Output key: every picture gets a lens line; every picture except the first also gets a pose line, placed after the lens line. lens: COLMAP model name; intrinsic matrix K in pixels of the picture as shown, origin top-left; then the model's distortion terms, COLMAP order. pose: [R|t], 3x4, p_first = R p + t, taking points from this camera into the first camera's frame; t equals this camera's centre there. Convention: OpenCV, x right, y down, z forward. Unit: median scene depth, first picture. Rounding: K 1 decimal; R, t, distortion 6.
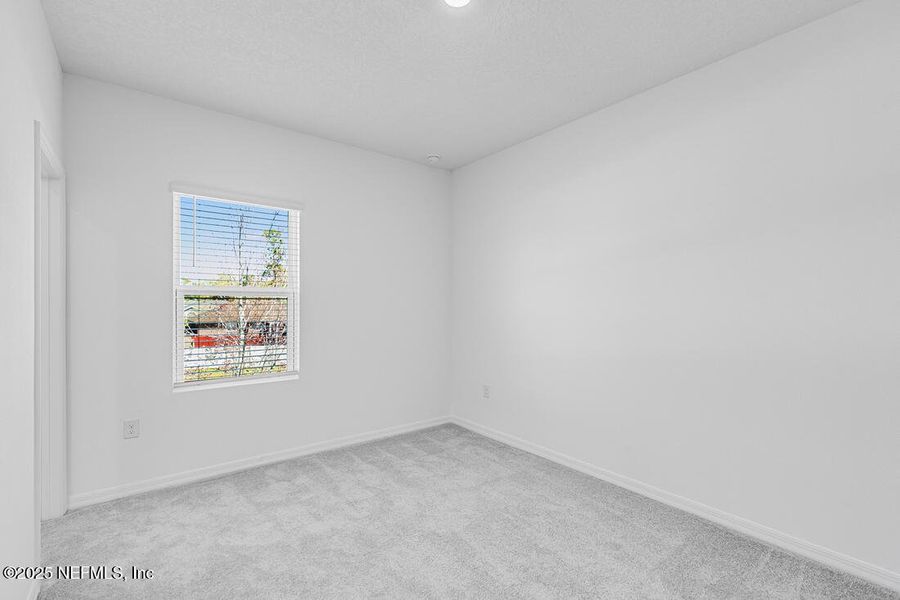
lens RADIAL K [[403.6, 0, 451.0], [0, 403.6, 296.3], [0, 0, 1]] dist [-0.009369, -0.000914]
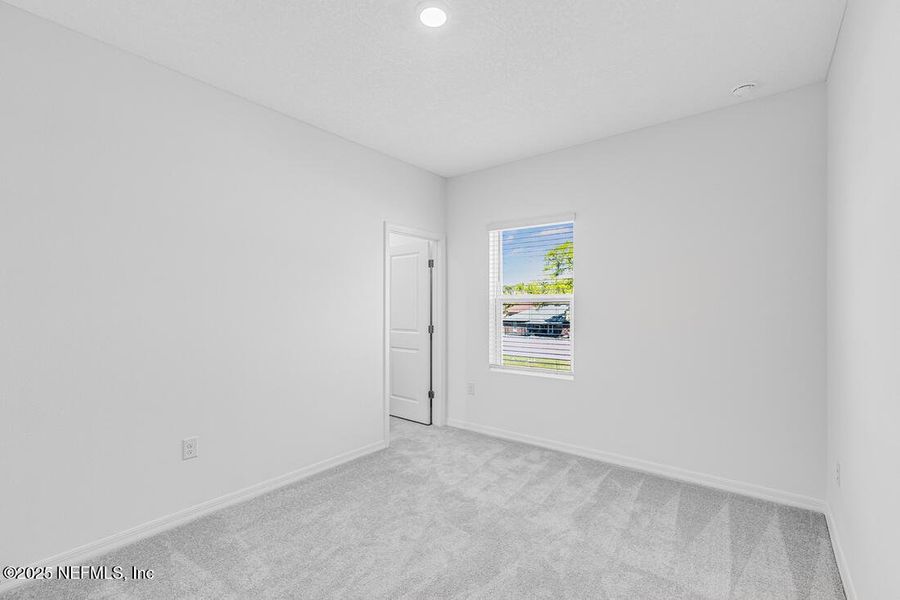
lens RADIAL K [[403.6, 0, 451.1], [0, 403.6, 302.4], [0, 0, 1]] dist [-0.009369, -0.000914]
pose [[0.217844, -0.019336, -0.975792, 0.677110], [0.015619, 0.999745, -0.016323, 0.017391], [0.975859, -0.011685, 0.218090, 0.541235]]
